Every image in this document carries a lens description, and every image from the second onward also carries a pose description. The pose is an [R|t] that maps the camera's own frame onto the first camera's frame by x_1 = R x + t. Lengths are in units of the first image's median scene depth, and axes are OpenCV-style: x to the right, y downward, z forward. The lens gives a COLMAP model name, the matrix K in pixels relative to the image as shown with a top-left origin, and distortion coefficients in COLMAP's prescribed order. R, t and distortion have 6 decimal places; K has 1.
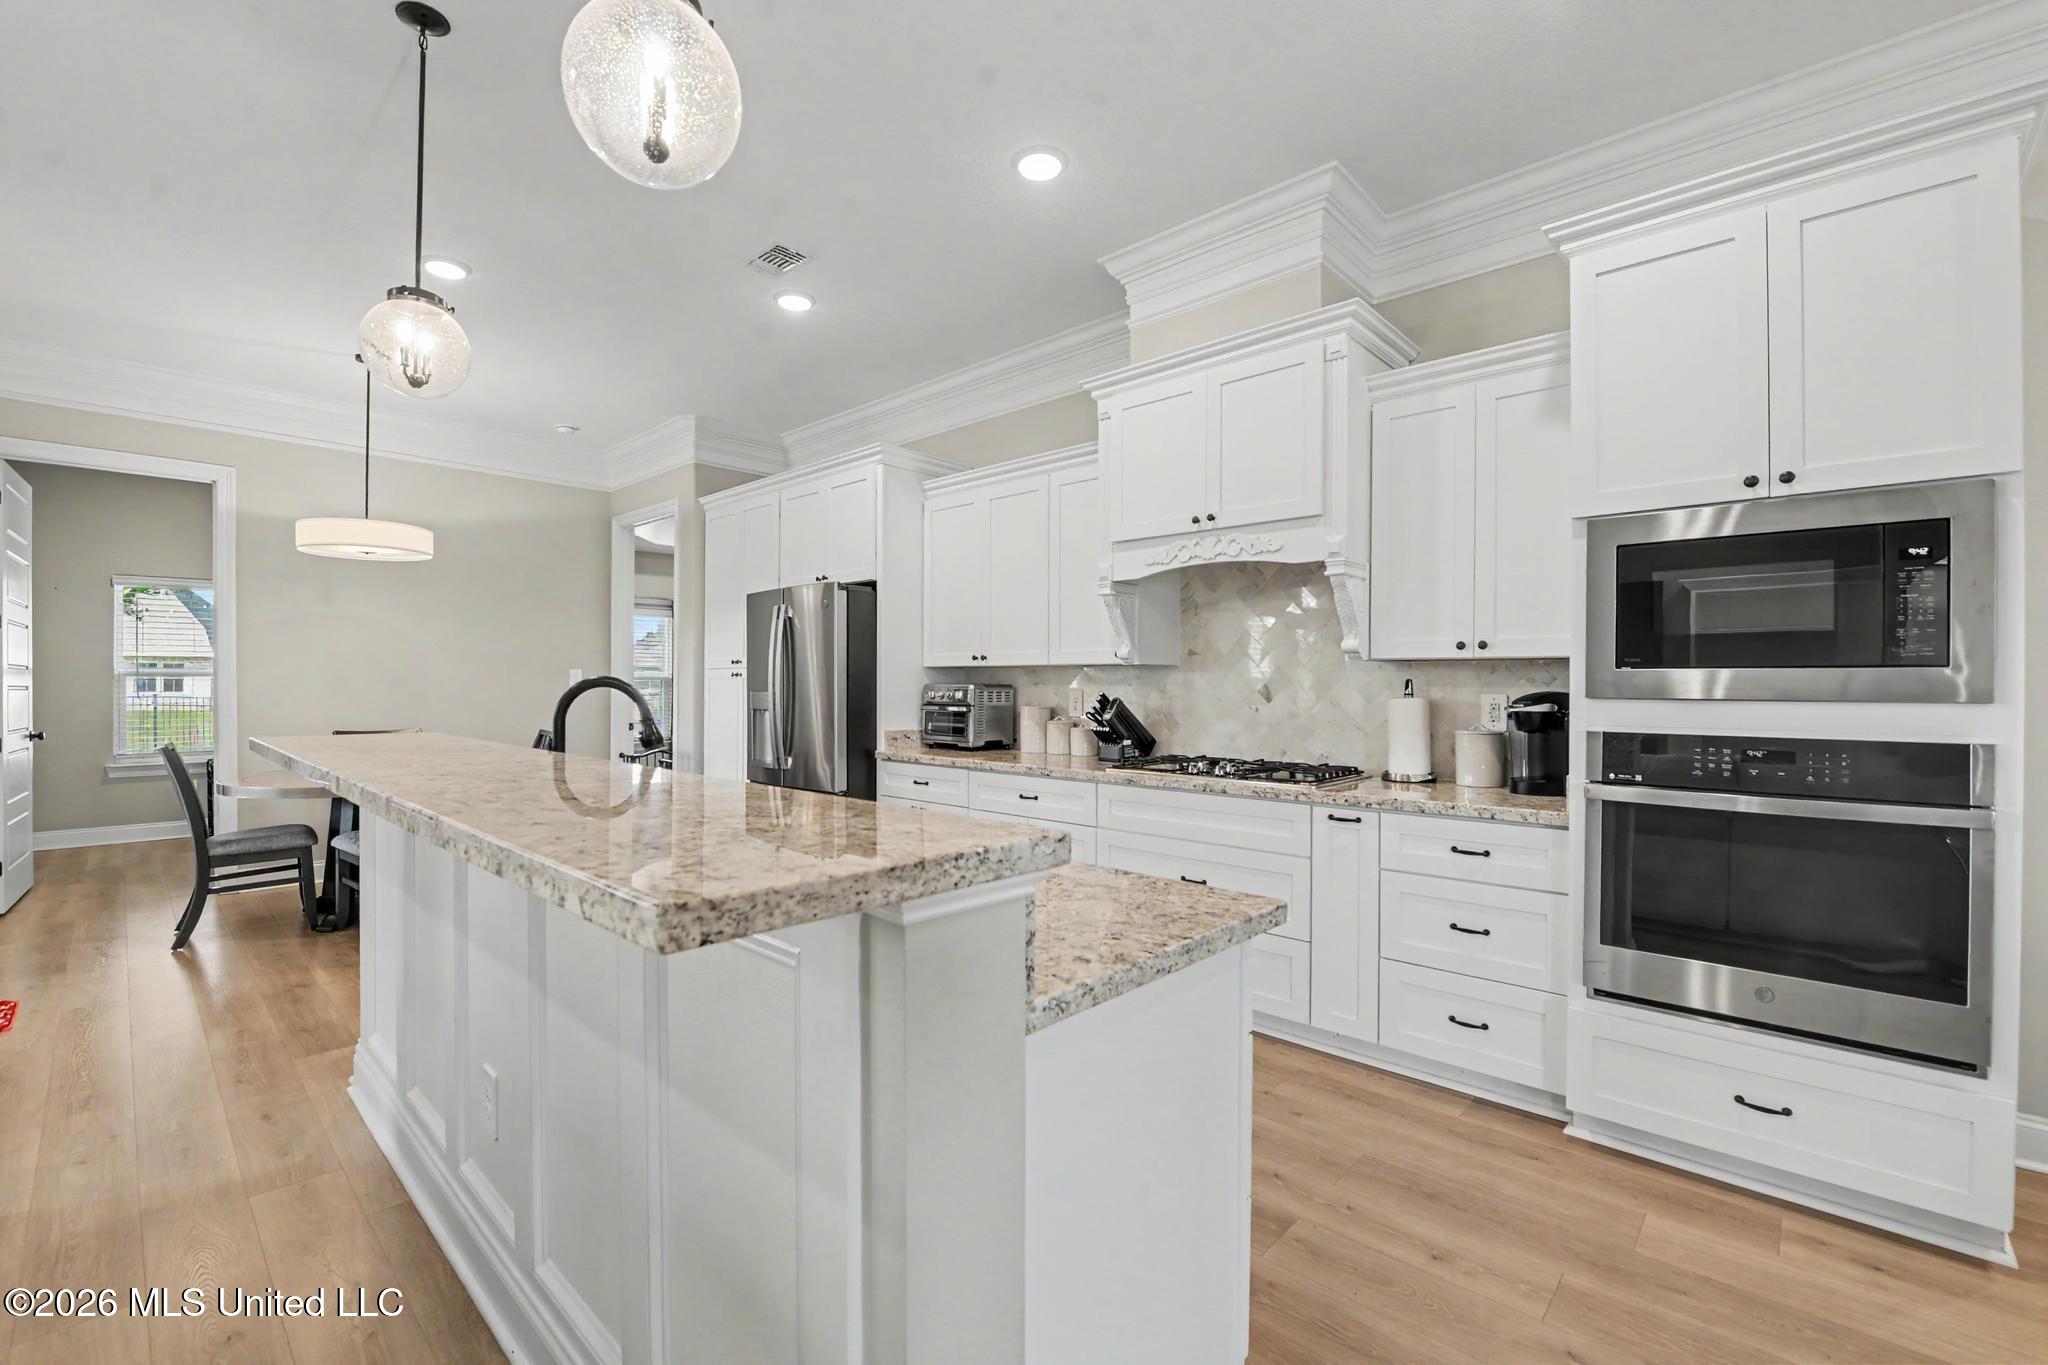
lens RADIAL K [[870.9, 0, 1035.0], [0, 870.9, 679.6], [0, 0, 1]] dist [-0.002148, -0.000408]
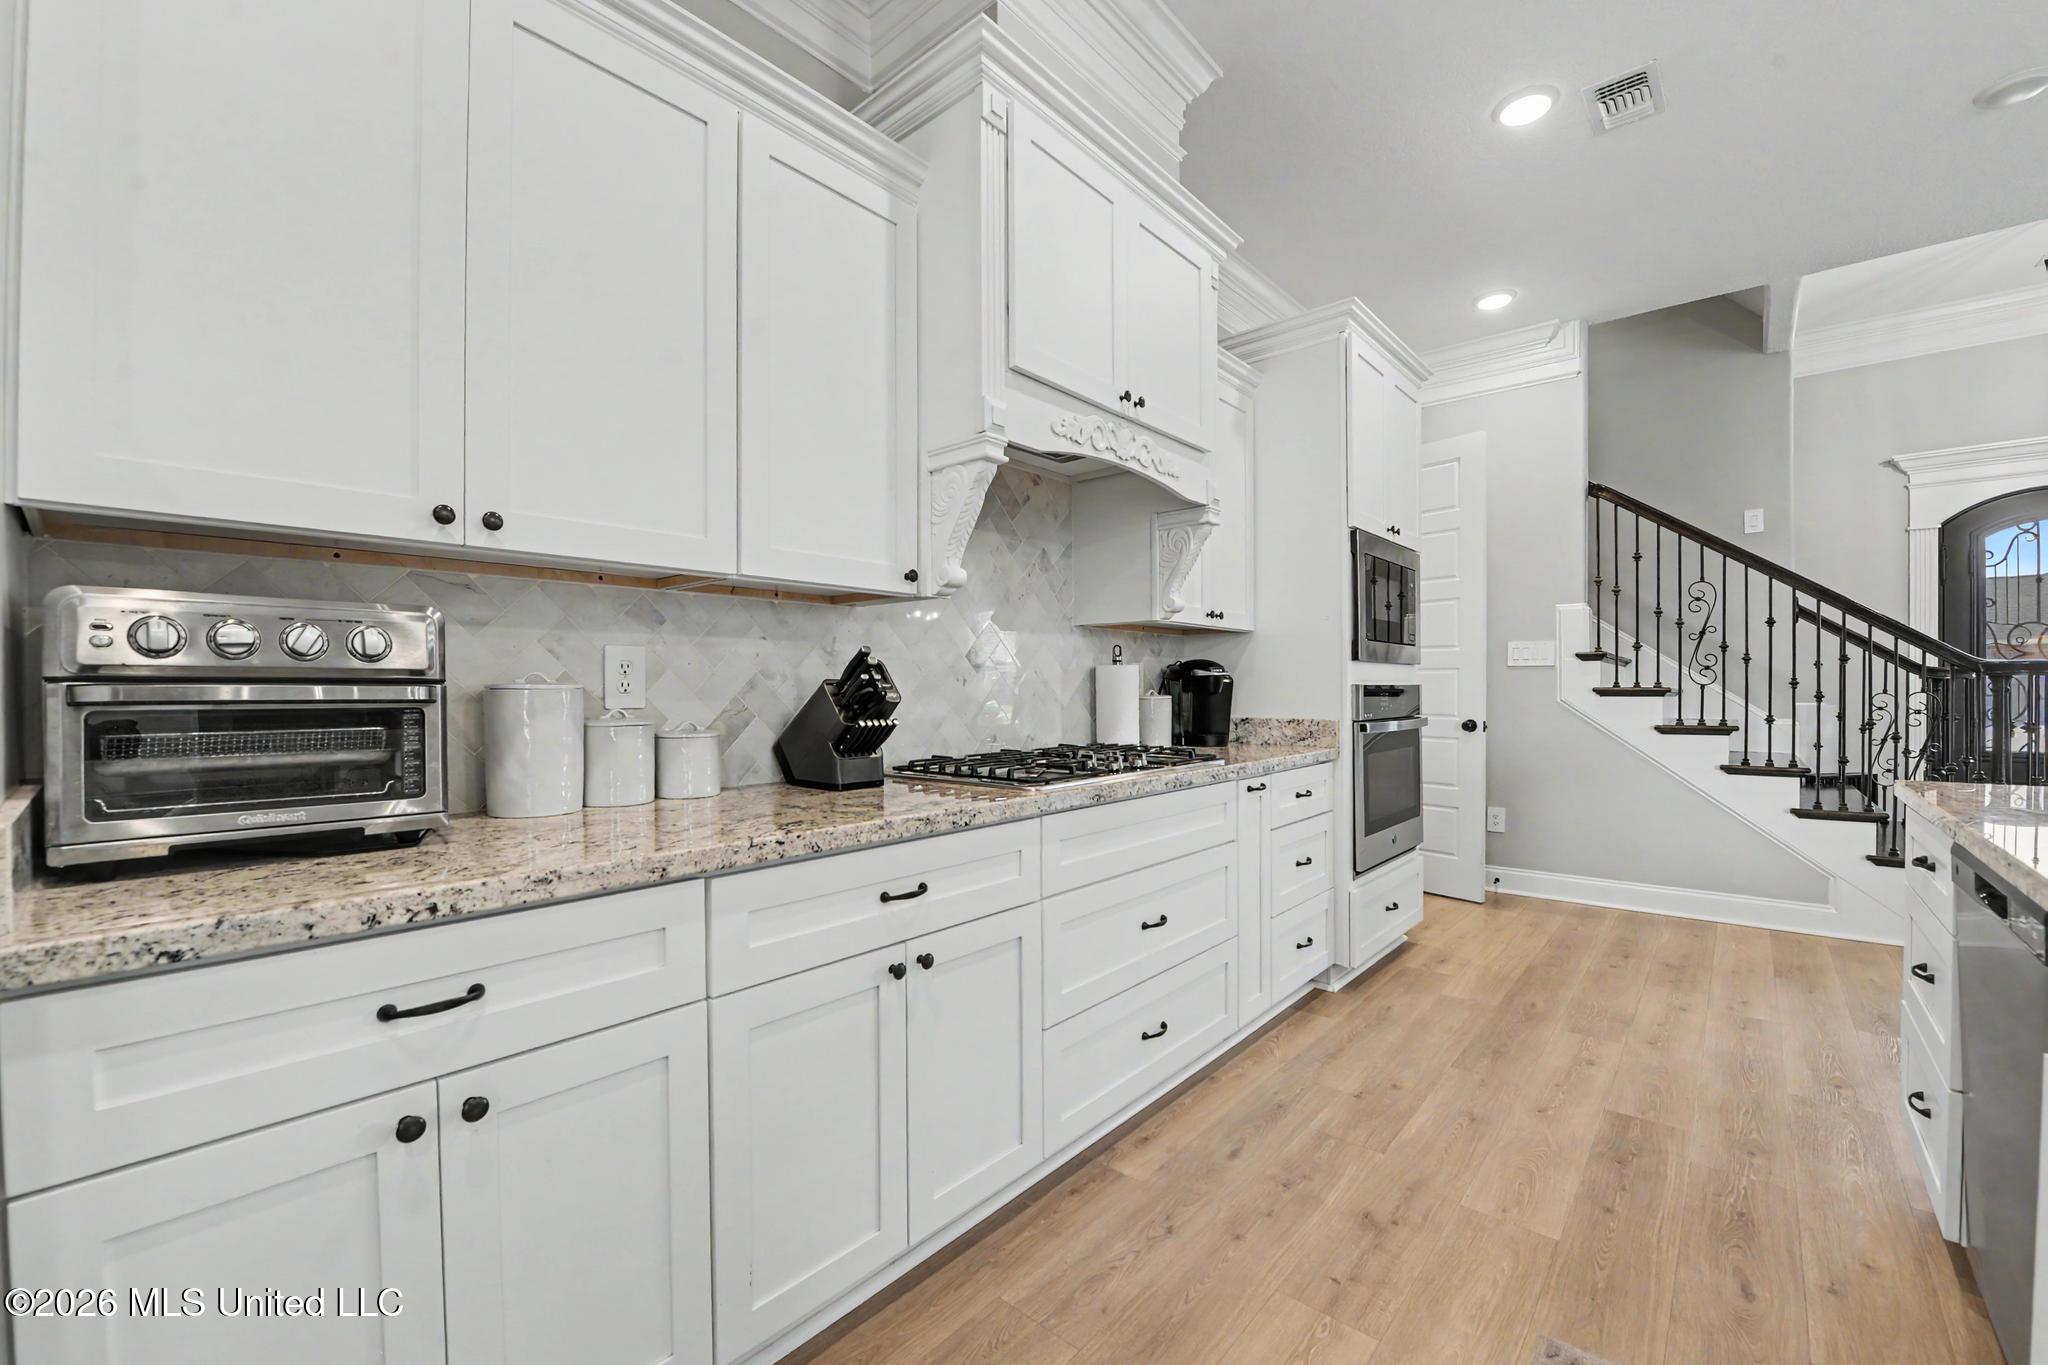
lens RADIAL K [[829.8, 0, 1027.6], [0, 829.8, 690.2], [0, 0, 1]] dist [-0.007485, -0.000633]
pose [[-0.018215, -0.006587, 0.999812, -0.484736], [0.001995, 0.999976, 0.006625, 0.043526], [-0.999832, 0.002116, -0.018202, 1.143017]]
